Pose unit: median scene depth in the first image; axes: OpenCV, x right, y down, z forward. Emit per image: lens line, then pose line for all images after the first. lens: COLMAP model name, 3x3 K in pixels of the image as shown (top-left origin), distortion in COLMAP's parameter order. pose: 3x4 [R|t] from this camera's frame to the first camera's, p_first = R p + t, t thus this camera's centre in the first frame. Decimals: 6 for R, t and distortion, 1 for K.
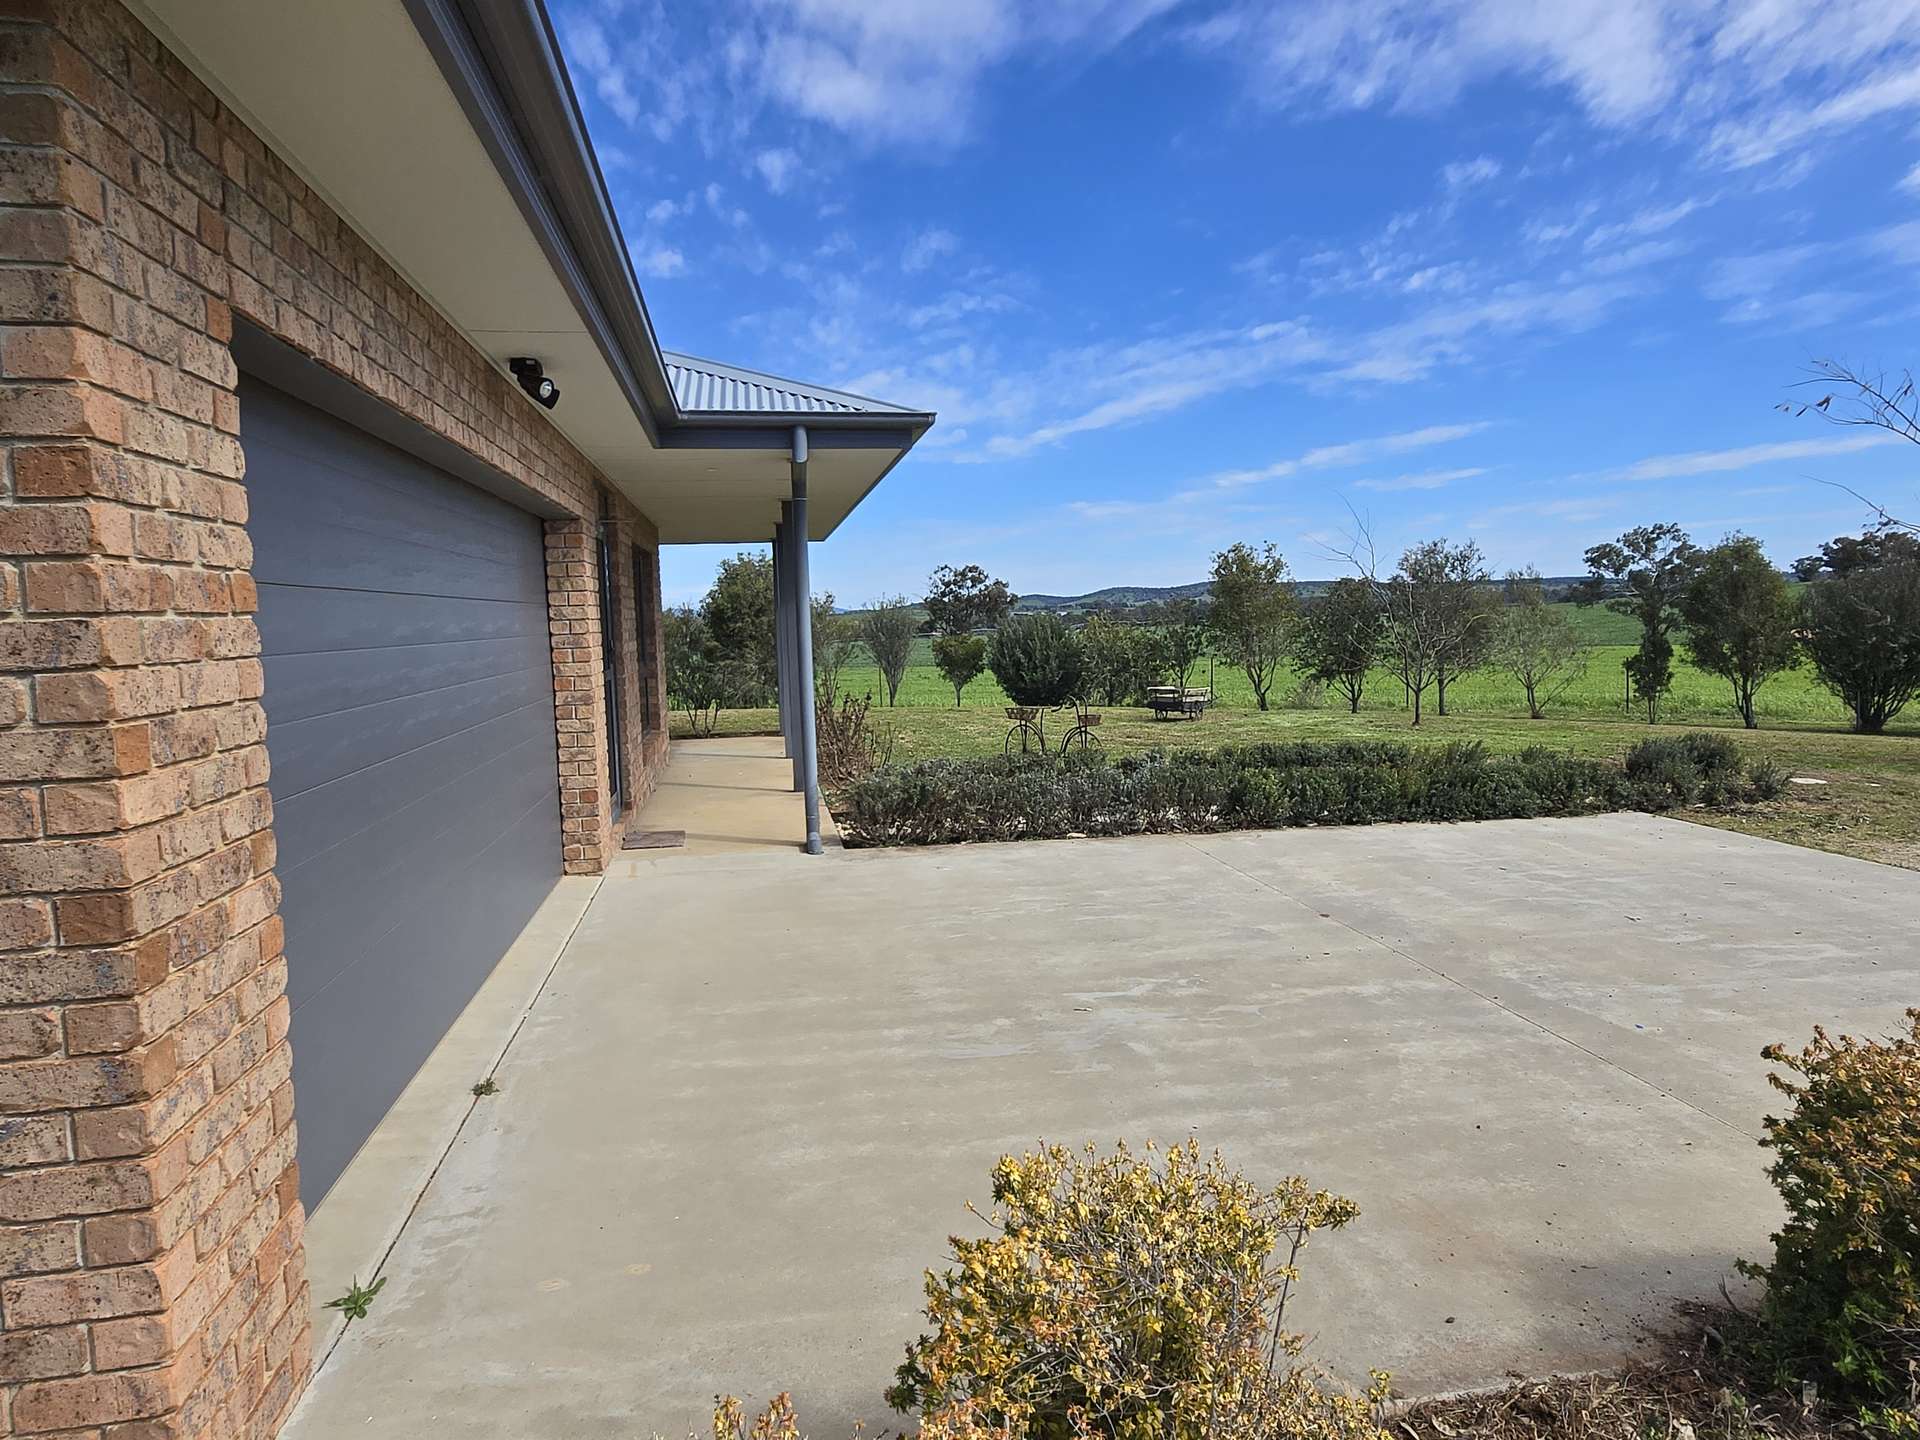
lens RADIAL K [[1223.9, 0, 960.8], [0, 1223.9, 718.7], [0, 0, 1]] dist [-0.007919, -0.001987]
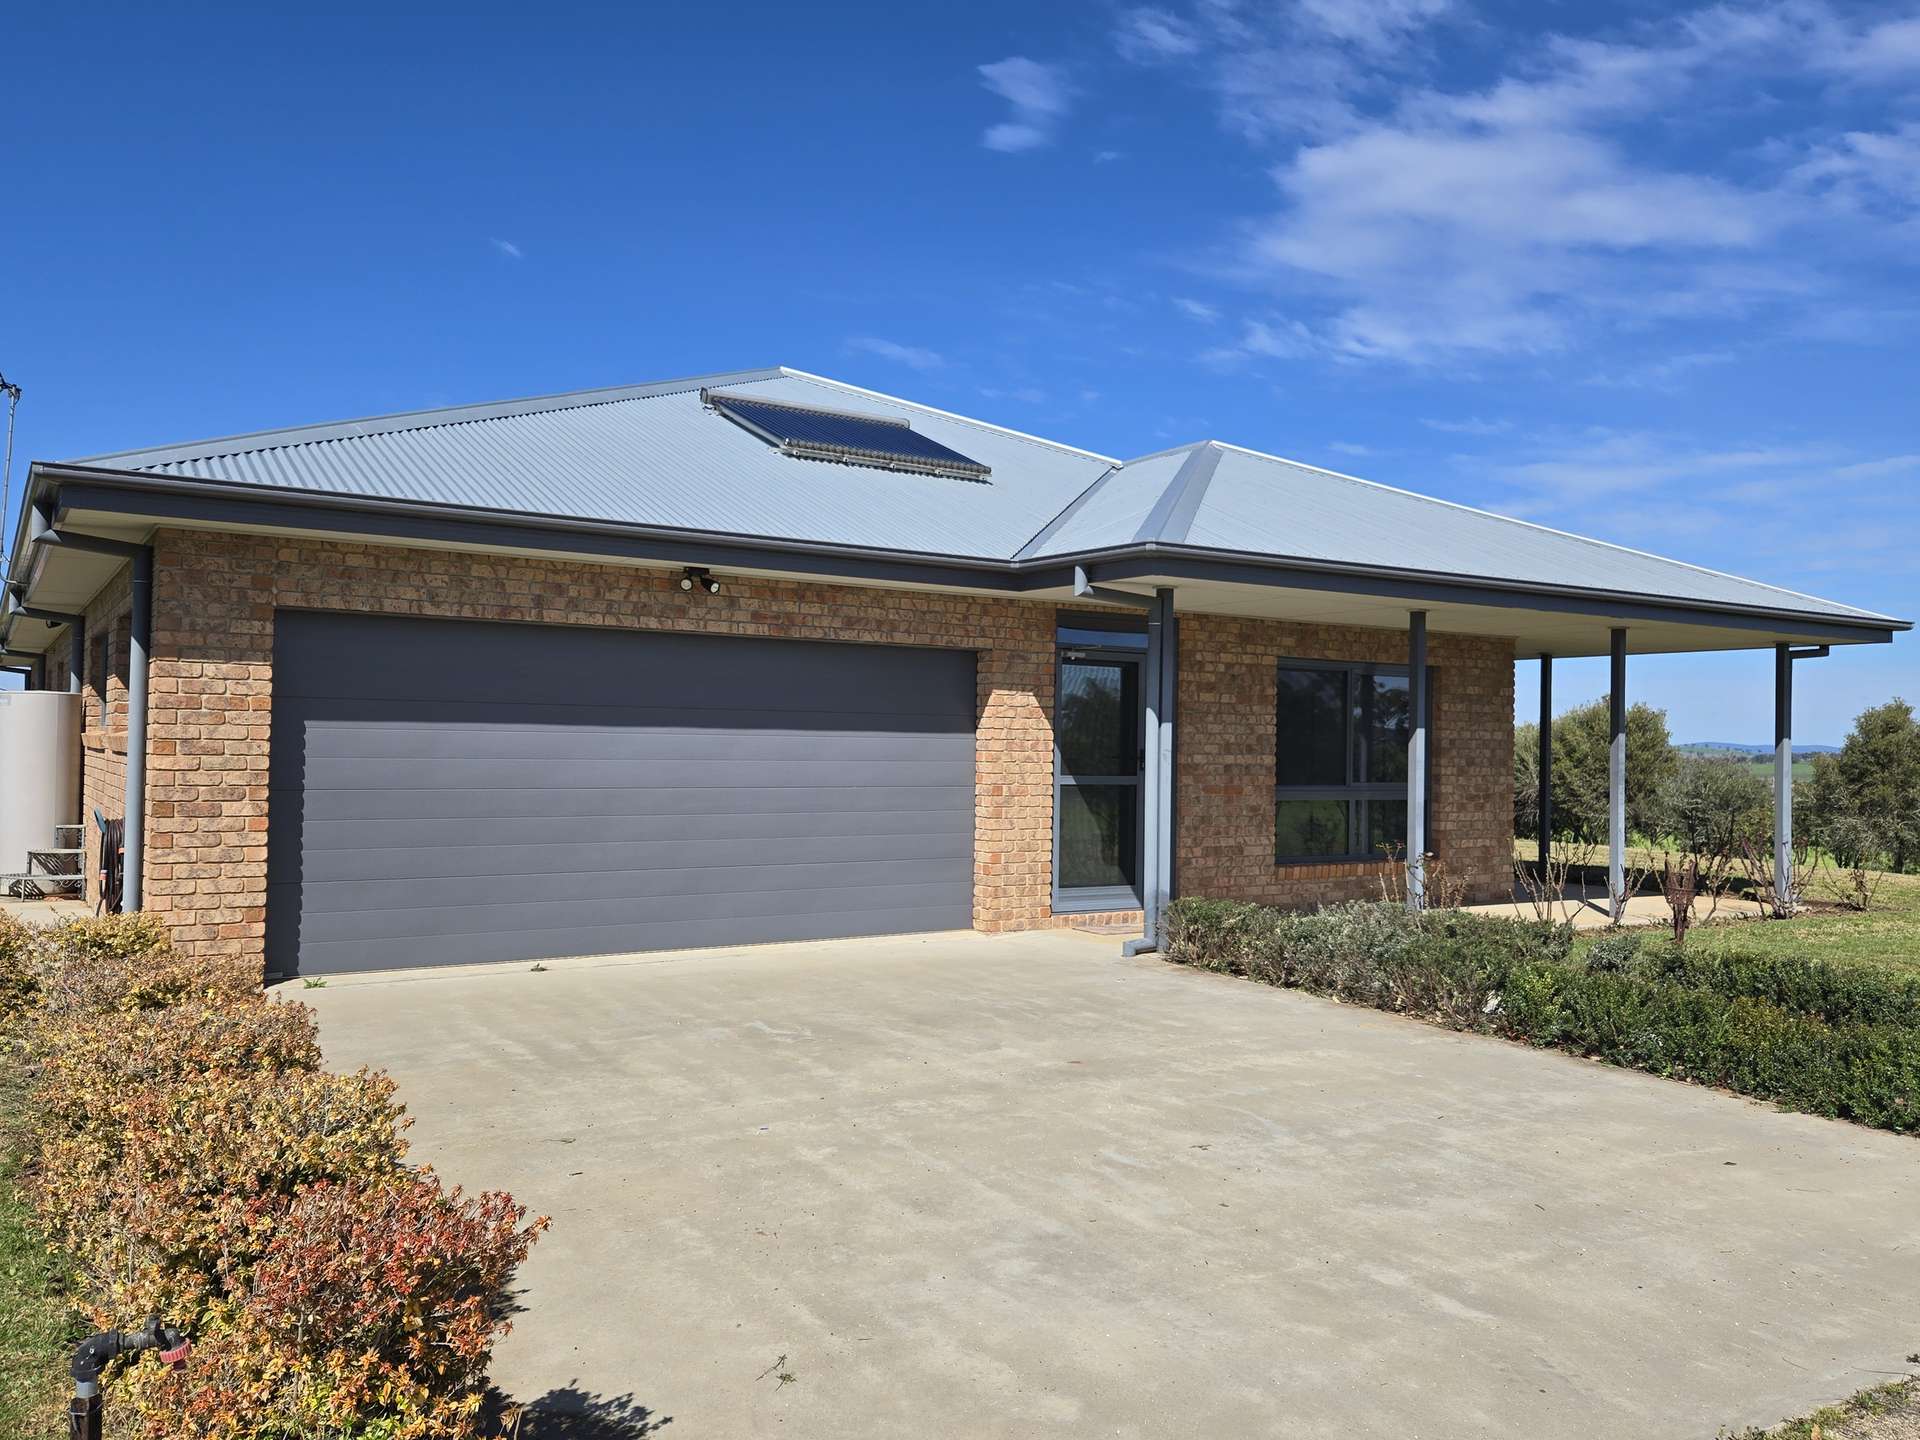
lens RADIAL K [[1493.6, 0, 959.8], [0, 1493.6, 719.5], [0, 0, 1]] dist [0.045843, 0.009881]
pose [[0.391548, 0.024313, -0.919837, 1.485190], [-0.108169, 0.993936, -0.019773, -0.077002], [0.913778, 0.107239, 0.391803, 0.496092]]
